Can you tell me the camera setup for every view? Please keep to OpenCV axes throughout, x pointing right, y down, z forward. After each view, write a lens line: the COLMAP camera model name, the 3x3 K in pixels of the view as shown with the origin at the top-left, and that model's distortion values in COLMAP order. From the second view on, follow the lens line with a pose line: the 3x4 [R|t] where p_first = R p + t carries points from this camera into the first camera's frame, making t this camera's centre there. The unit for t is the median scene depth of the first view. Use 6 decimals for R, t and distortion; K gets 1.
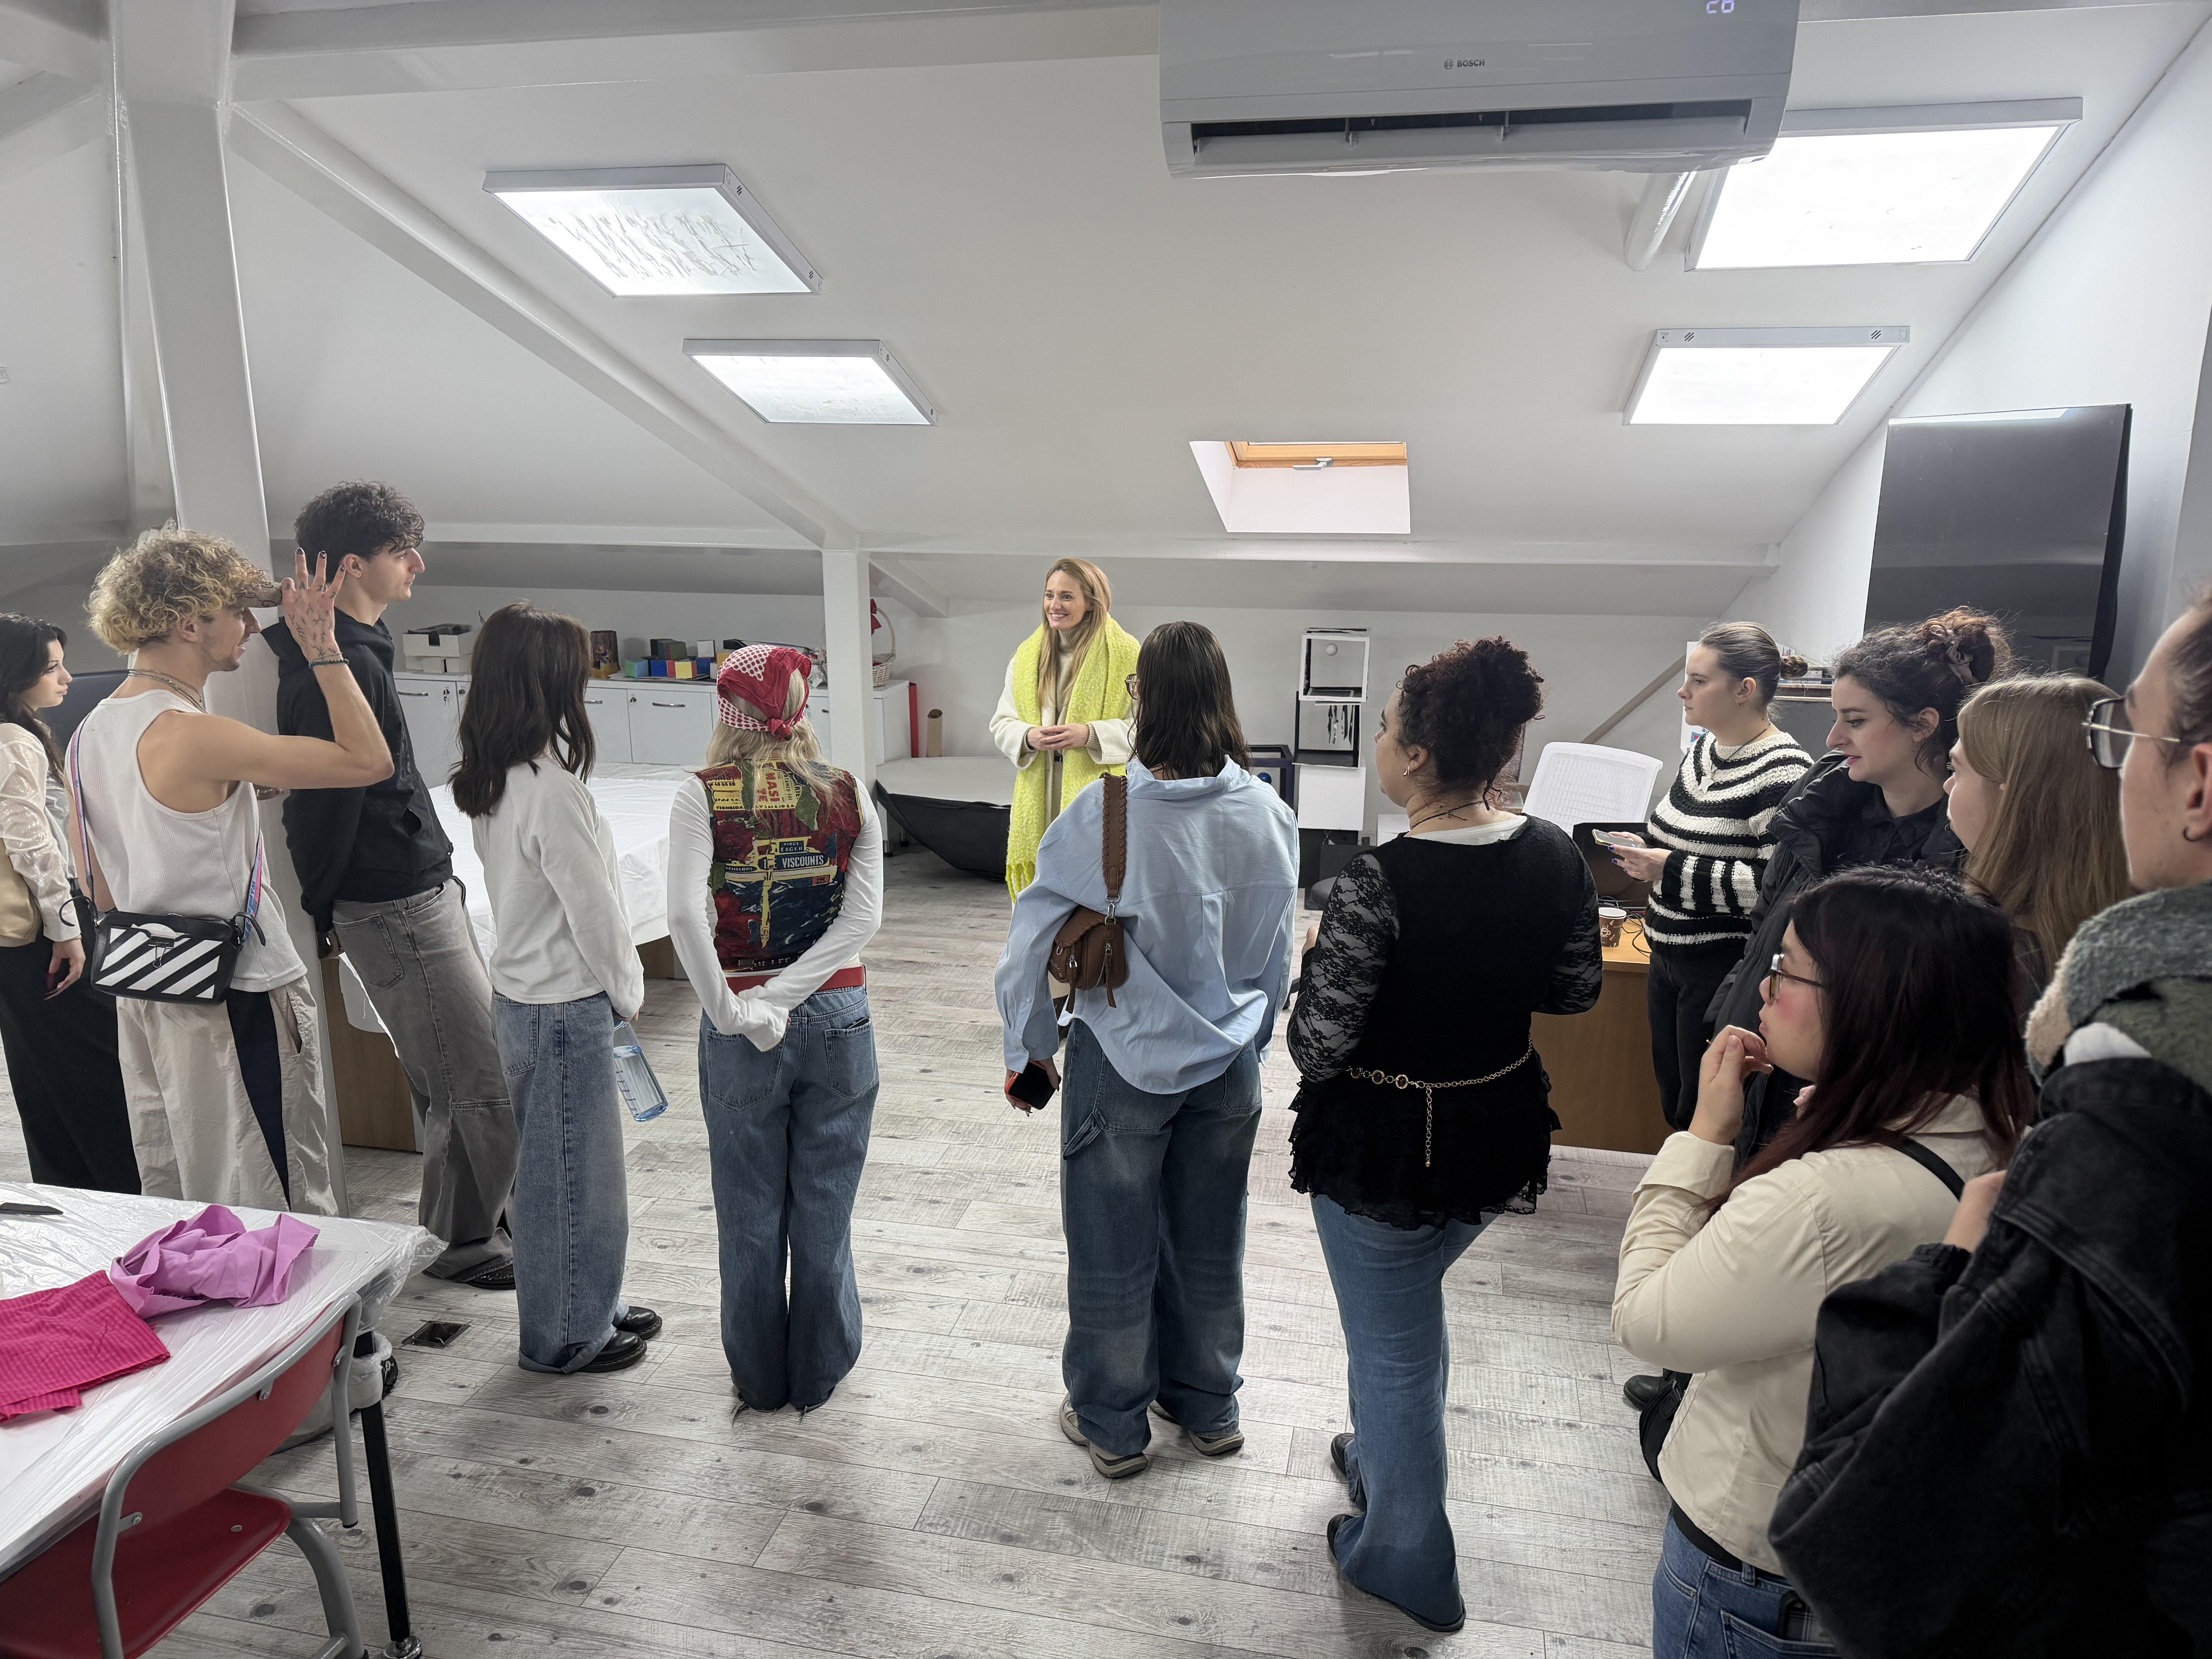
lens RADIAL K [[1548.0, 0, 1102.6], [0, 1548.0, 832.1], [0, 0, 1]] dist [0.045831, -0.003081]
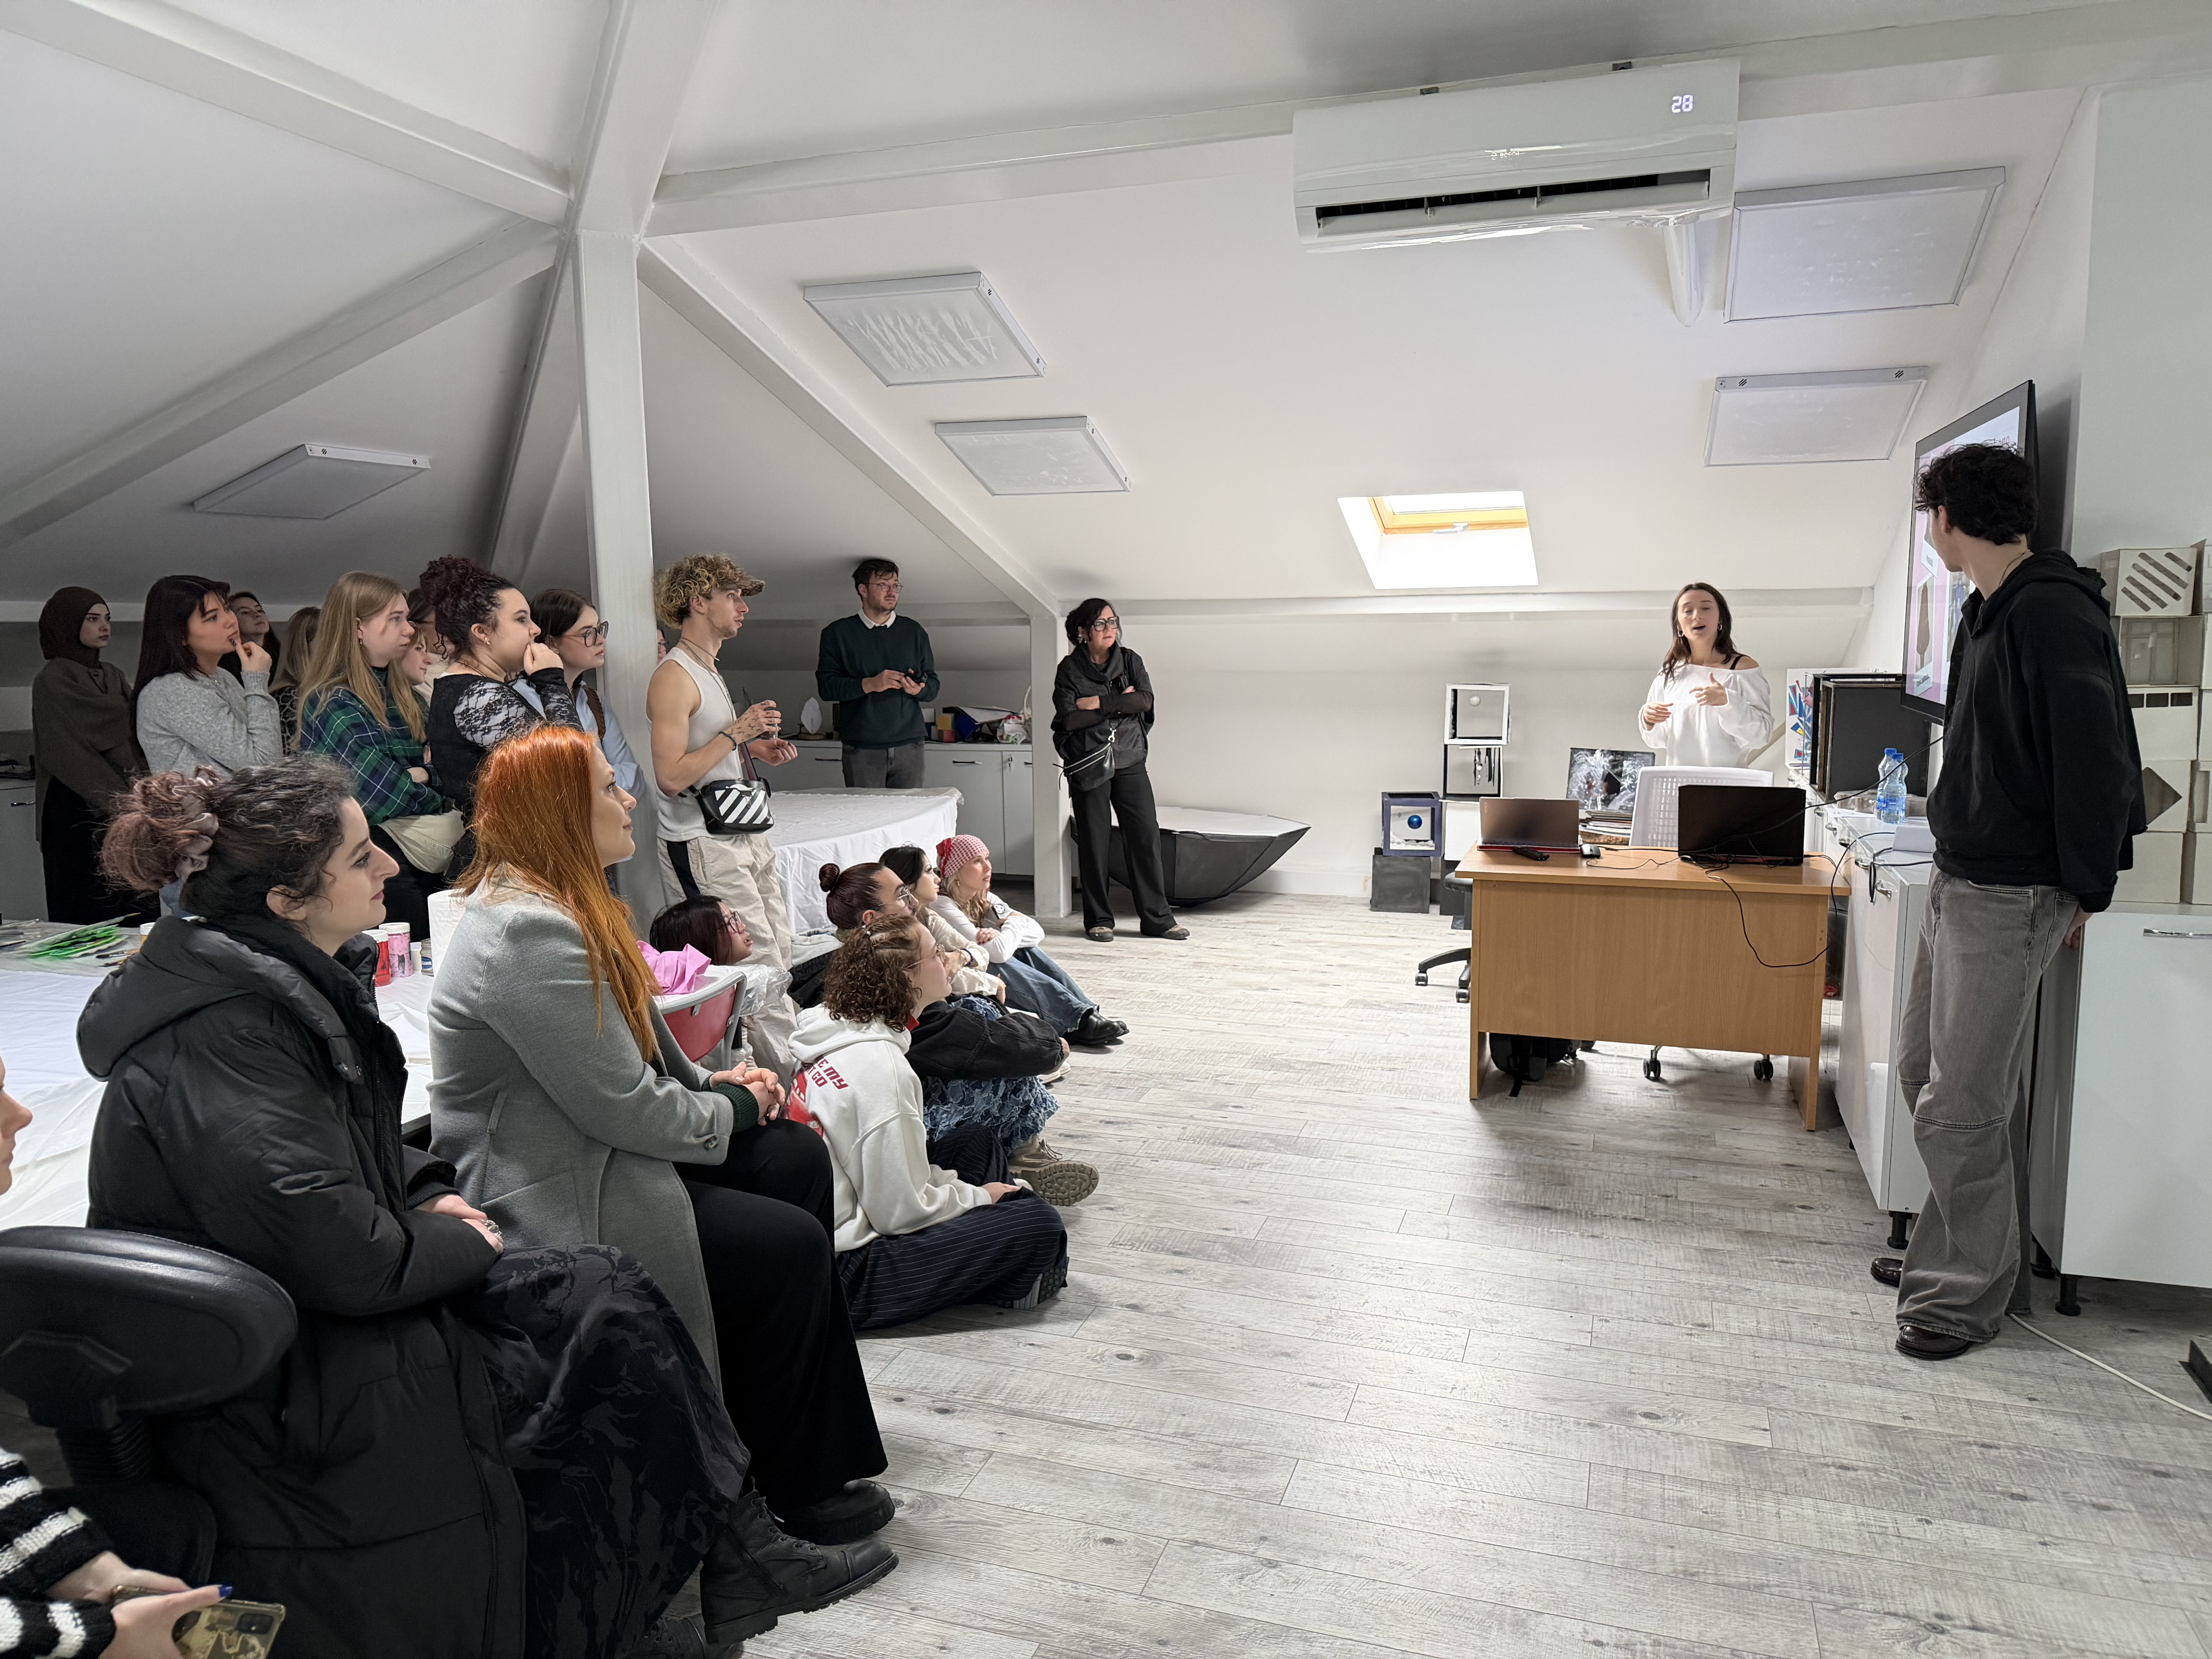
lens RADIAL K [[1548.0, 0, 1104.3], [0, 1548.0, 825.0], [0, 0, 1]] dist [0.045831, -0.003081]
pose [[0.993392, 0.002542, -0.114742, 0.018340], [-0.014448, 0.994571, -0.103051, 0.161823], [0.113857, 0.104028, 0.988036, -0.234176]]
